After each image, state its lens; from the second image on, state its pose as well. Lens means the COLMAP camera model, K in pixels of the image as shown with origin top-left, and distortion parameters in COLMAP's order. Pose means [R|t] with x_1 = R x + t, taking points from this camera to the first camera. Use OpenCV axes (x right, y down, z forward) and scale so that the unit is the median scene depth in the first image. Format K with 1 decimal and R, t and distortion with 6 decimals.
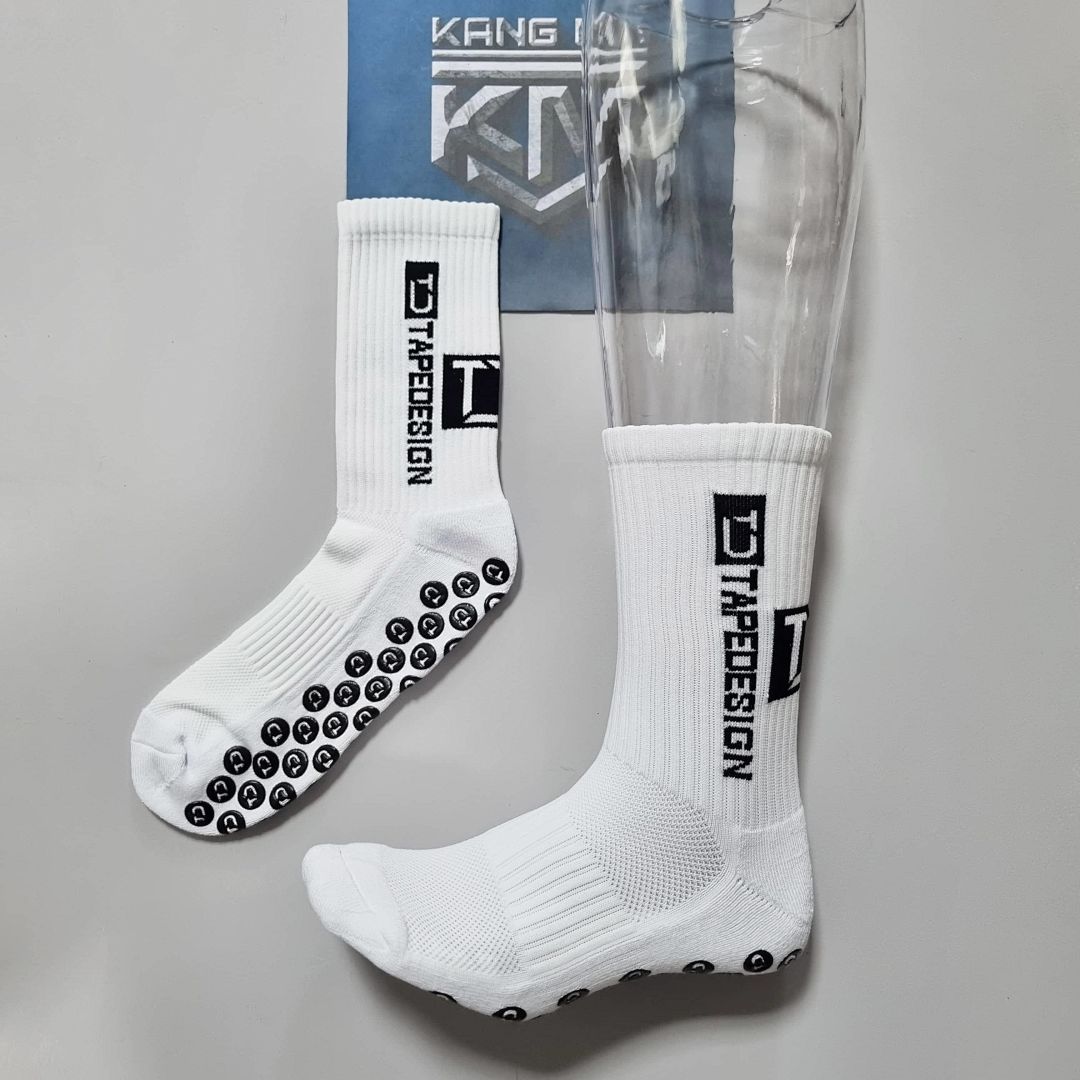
lens RADIAL K [[1154.6, 0, 547.3], [0, 1154.6, 534.0], [0, 0, 1]] dist [-0.018376, 0.000000]
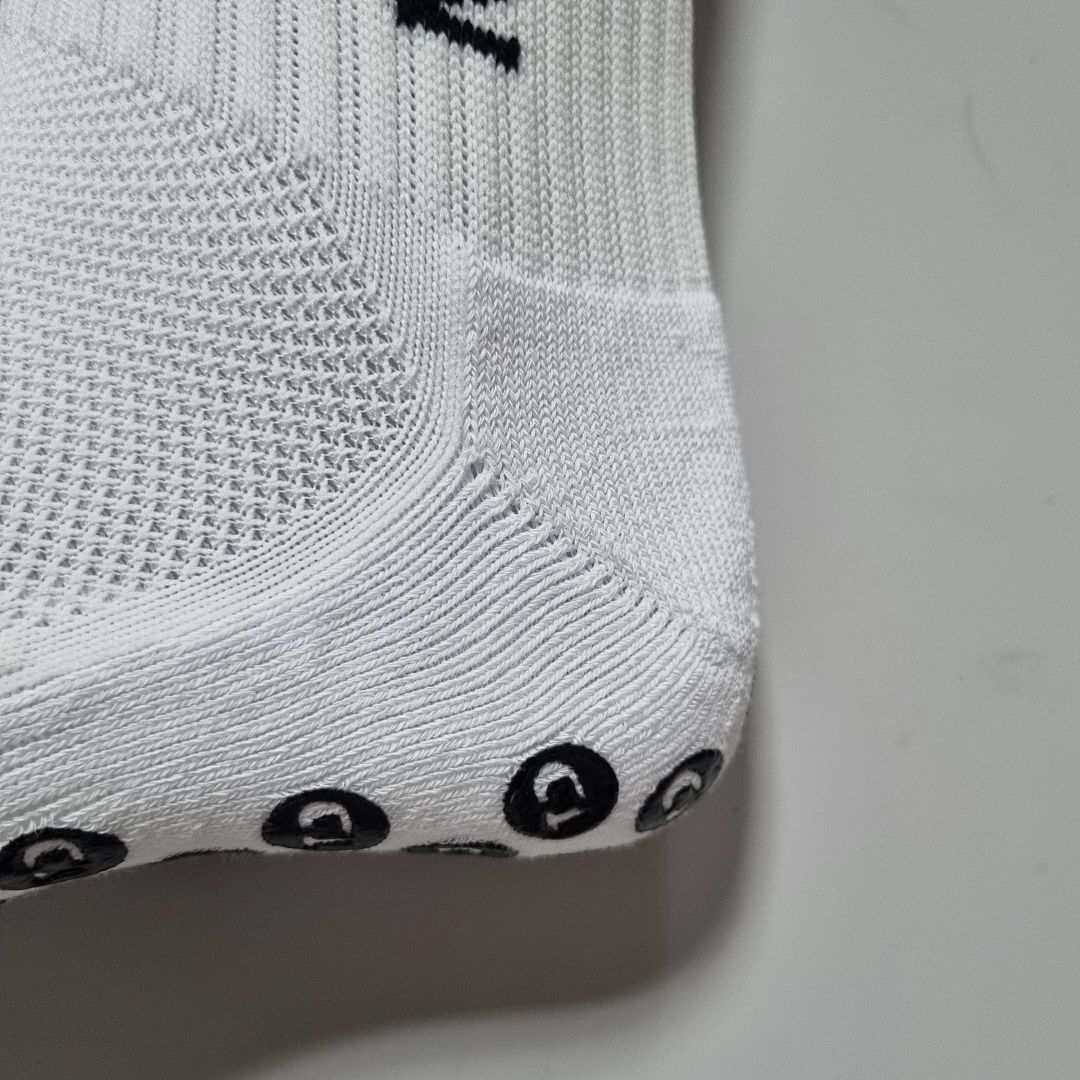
lens RADIAL K [[1154.6, 0, 535.0], [0, 1154.6, 543.5], [0, 0, 1]] dist [-0.018376, 0.000000]
pose [[0.996637, -0.018637, 0.079796, 0.161601], [0.017669, 0.999762, 0.012817, 0.319283], [-0.080016, -0.011364, 0.996729, 0.759451]]
